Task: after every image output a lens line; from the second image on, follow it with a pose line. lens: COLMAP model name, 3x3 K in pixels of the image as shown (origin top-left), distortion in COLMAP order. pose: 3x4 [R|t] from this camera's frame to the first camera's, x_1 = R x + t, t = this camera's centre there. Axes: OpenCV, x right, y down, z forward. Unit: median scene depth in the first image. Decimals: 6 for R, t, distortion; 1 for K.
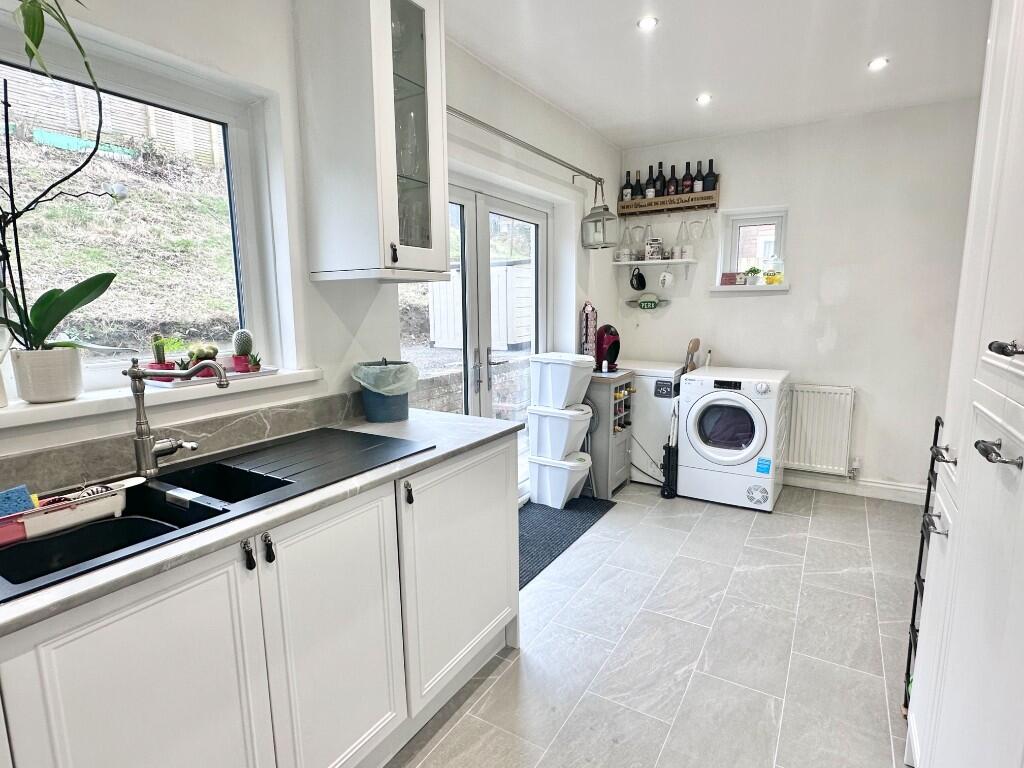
lens RADIAL K [[538.8, 0, 508.7], [0, 538.8, 388.3], [0, 0, 1]] dist [-0.004336, -0.000997]
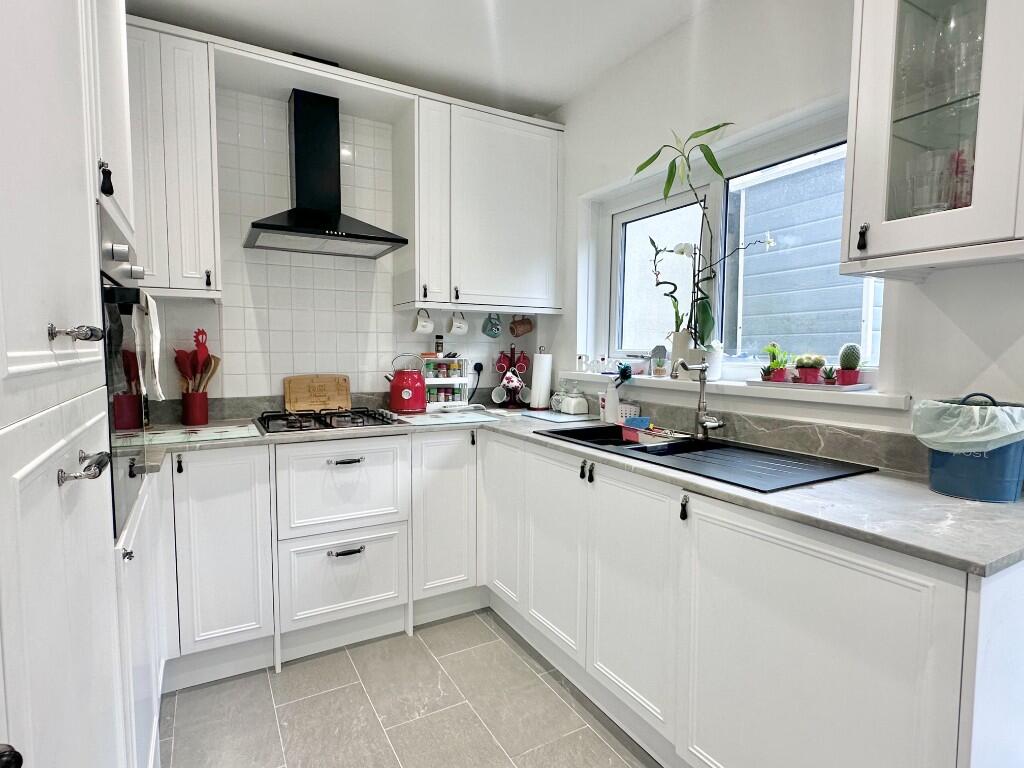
lens RADIAL K [[538.8, 0, 508.7], [0, 538.8, 388.3], [0, 0, 1]] dist [-0.004336, -0.000997]
pose [[-0.479855, 0.073035, -0.874302, 0.648423], [-0.136685, 0.978138, 0.156728, -0.098678], [0.866635, 0.194711, -0.459382, 0.938438]]
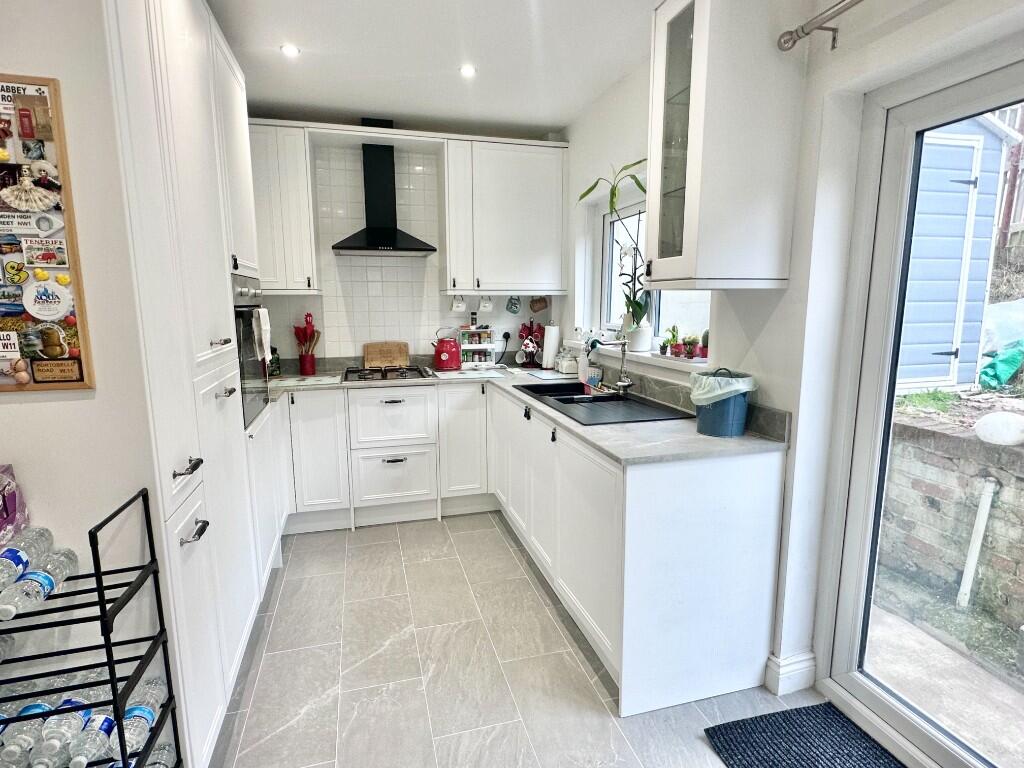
lens RADIAL K [[538.8, 0, 508.7], [0, 538.8, 388.3], [0, 0, 1]] dist [-0.004336, -0.000997]
pose [[-0.679438, 0.131190, -0.721909, 0.830077], [-0.102292, 0.957341, 0.270248, -0.278792], [0.726567, 0.257462, -0.637035, 1.543085]]
